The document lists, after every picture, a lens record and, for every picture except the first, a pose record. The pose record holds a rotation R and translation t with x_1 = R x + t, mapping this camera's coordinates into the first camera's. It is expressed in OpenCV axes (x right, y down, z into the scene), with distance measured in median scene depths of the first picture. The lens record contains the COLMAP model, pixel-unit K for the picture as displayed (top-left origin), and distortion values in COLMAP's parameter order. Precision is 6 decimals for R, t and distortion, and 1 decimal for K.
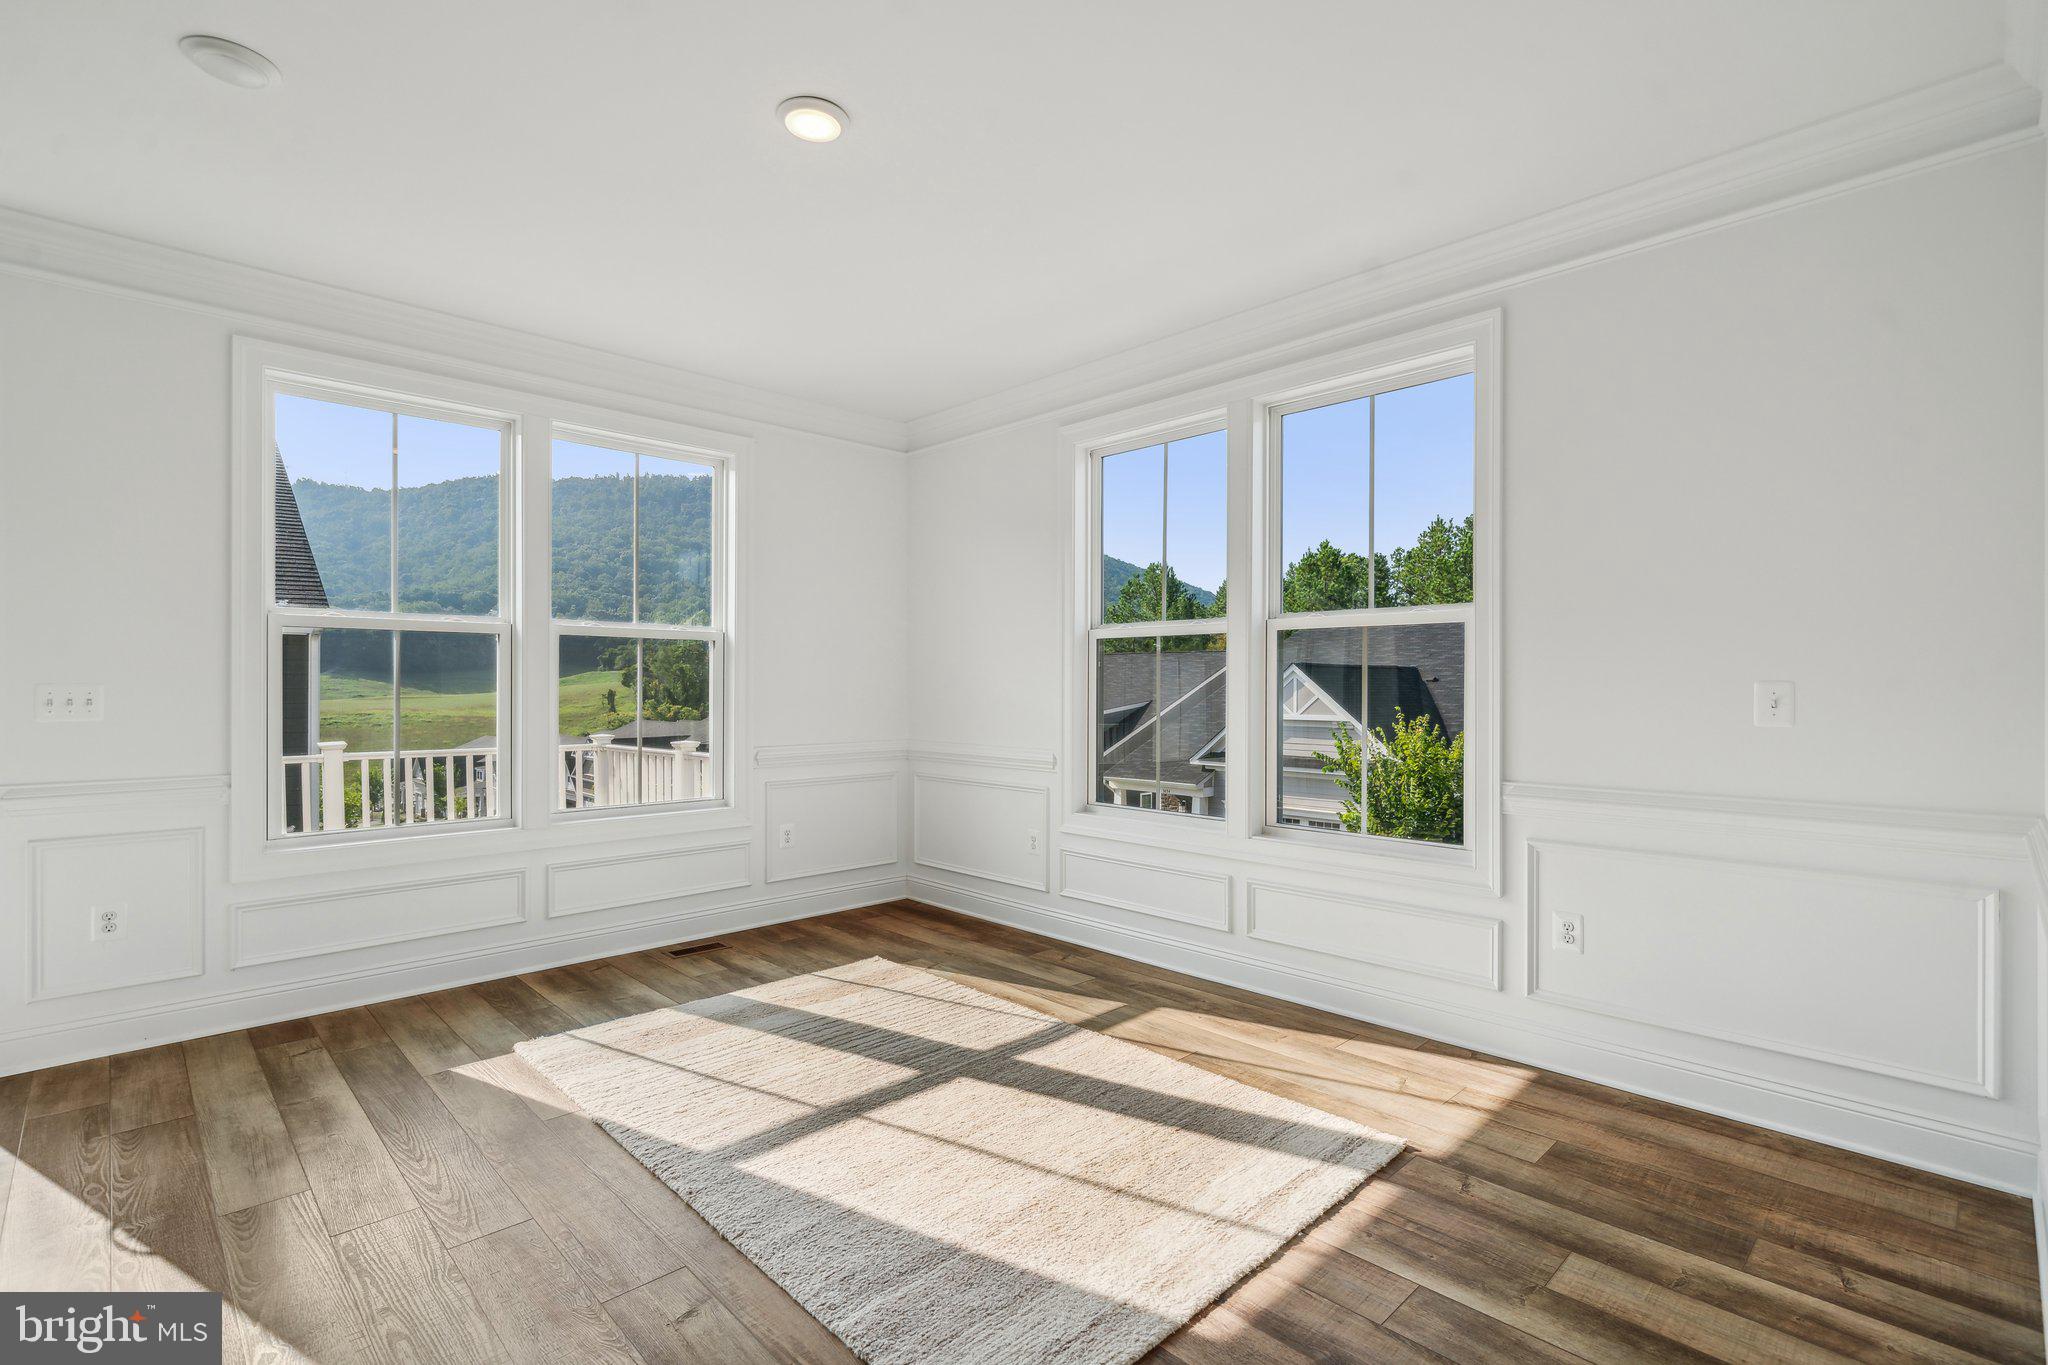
lens RADIAL K [[950.6, 0, 1024.0], [0, 950.6, 682.5], [0, 0, 1]] dist [0.002802, 0.000229]
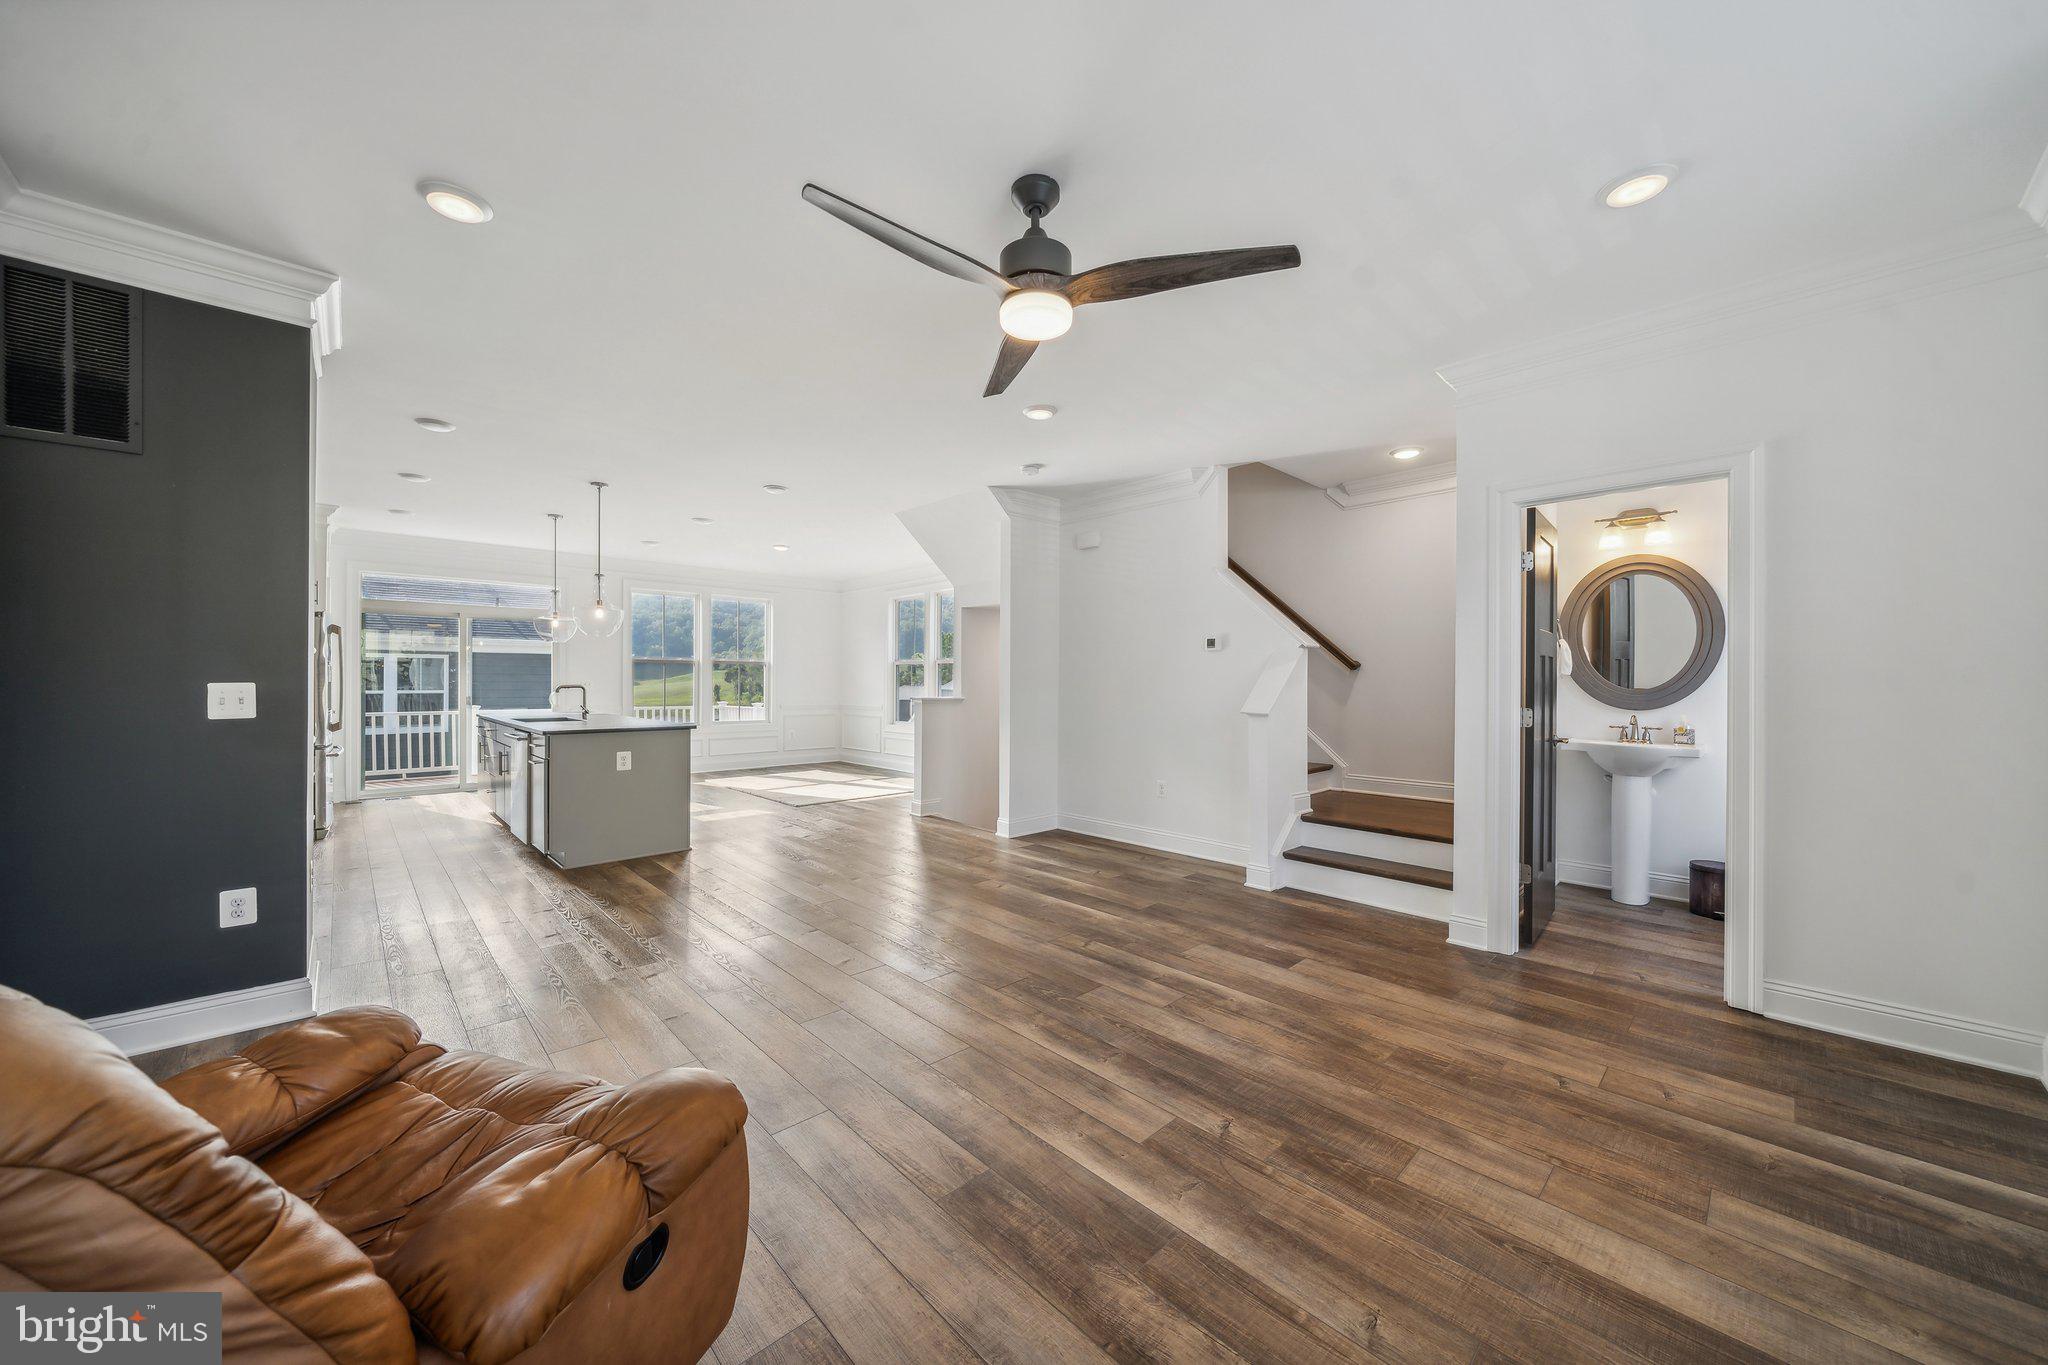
lens RADIAL K [[727.3, 0, 1028.3], [0, 727.3, 685.4], [0, 0, 1]] dist [-0.001508, -0.000036]
pose [[0.999978, 0.003479, -0.005576, 0.645178], [-0.003443, 0.999974, 0.006354, -0.000234], [0.005598, -0.006335, 0.999964, -1.599027]]
